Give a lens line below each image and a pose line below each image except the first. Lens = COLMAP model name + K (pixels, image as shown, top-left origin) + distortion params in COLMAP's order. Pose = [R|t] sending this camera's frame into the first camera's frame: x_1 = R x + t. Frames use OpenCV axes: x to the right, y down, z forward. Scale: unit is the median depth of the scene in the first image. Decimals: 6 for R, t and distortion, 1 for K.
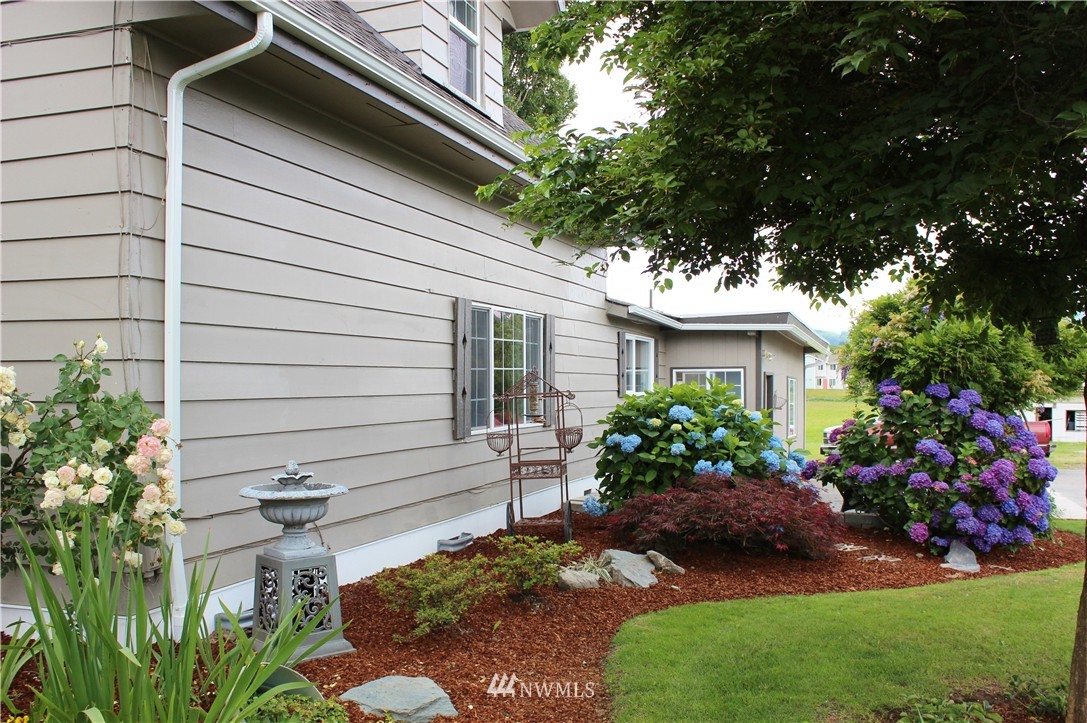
lens RADIAL K [[1037.8, 0, 543.3], [0, 1037.8, 361.2], [0, 0, 1]] dist [-0.073032, 0.000000]
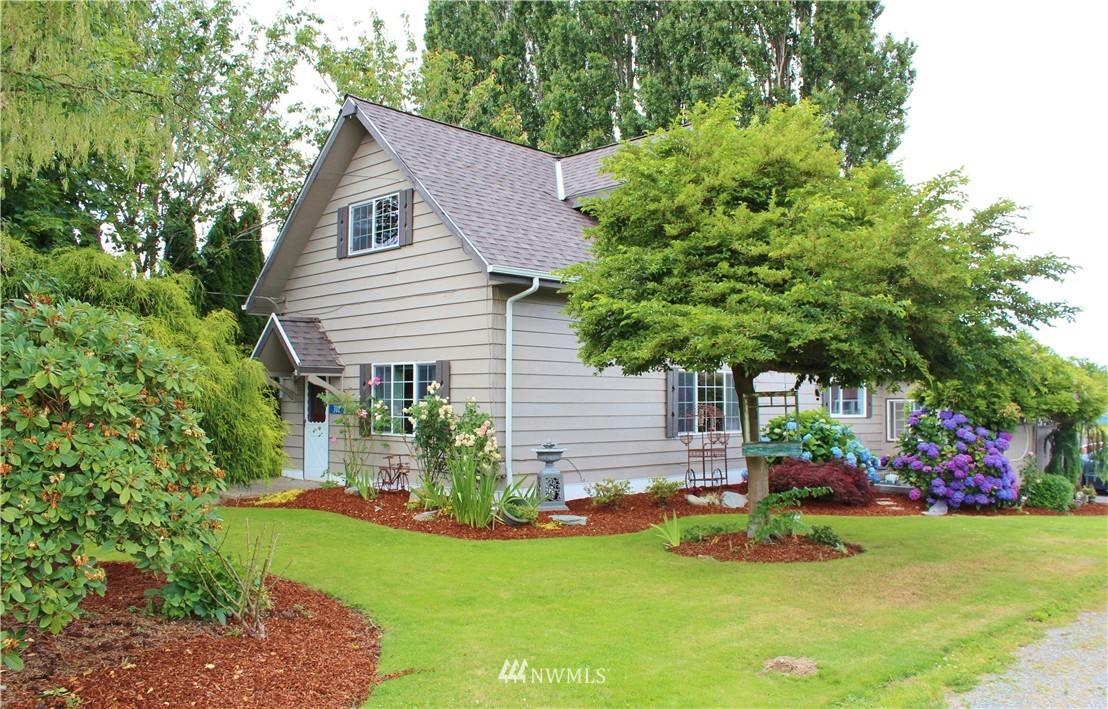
lens RADIAL K [[950.4, 0, 553.6], [0, 950.4, 359.6], [0, 0, 1]] dist [-0.005972, -0.001670]
pose [[0.894589, -0.021390, -0.446378, 0.556110], [0.008319, 0.999478, -0.031222, -0.021058], [0.446813, 0.024218, 0.894300, -0.775933]]
